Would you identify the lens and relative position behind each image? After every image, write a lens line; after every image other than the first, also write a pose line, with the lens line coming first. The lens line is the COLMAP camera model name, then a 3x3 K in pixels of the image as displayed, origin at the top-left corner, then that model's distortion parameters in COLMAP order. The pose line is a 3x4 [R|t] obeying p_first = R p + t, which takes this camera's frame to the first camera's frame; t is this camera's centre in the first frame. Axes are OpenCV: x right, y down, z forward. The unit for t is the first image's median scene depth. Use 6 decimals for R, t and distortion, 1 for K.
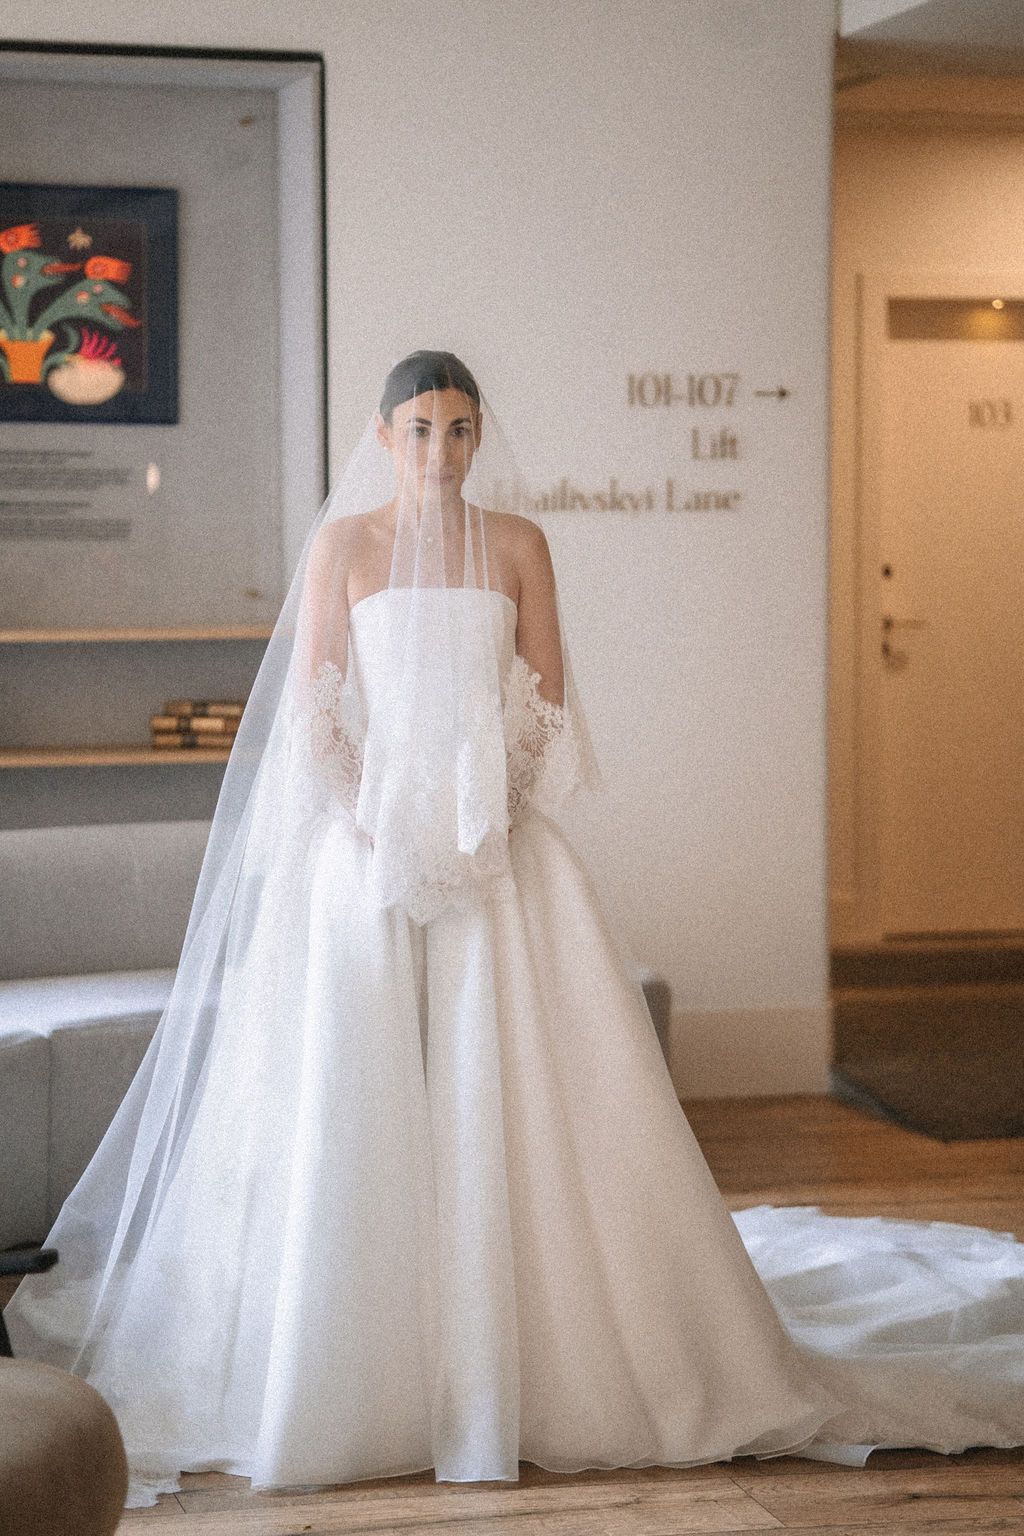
lens RADIAL K [[3740.5, 0, 512.0], [0, 3740.5, 768.0], [0, 0, 1]] dist [-0.052346, -1.079760]
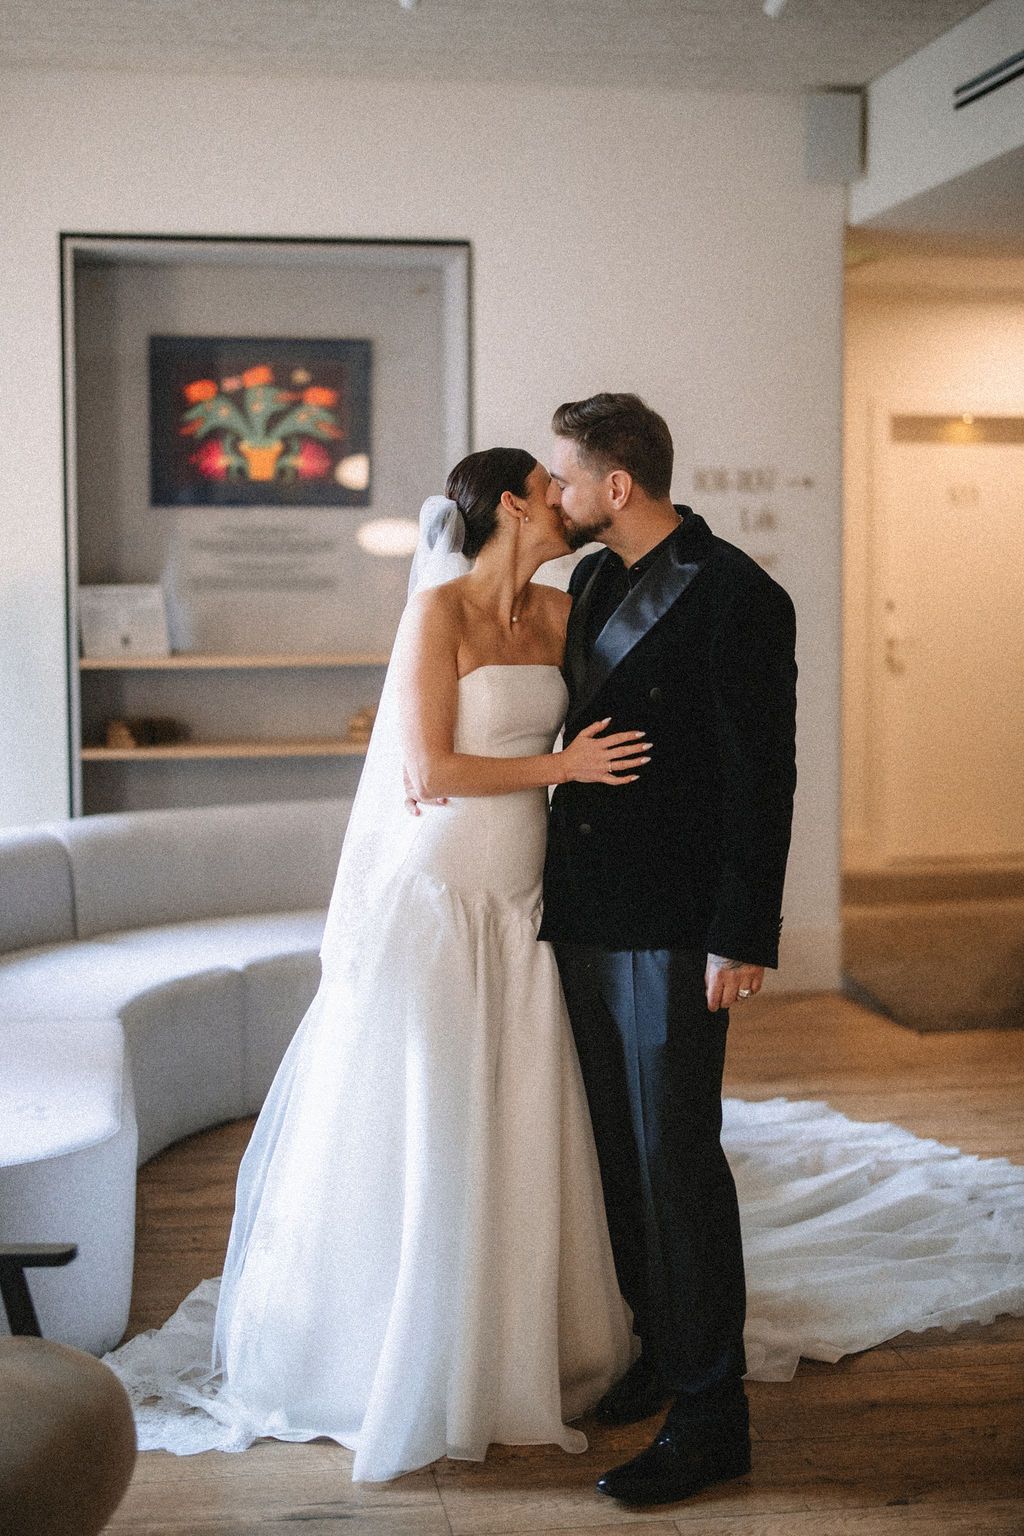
lens RADIAL K [[2205.3, 0, 512.0], [0, 2205.3, 768.0], [0, 0, 1]] dist [-0.418202, 1.794747]
pose [[0.996544, 0.002665, -0.083026, 0.030953], [0.000096, 0.999447, 0.033240, -0.022104], [0.083069, -0.033133, 0.995993, 0.190272]]
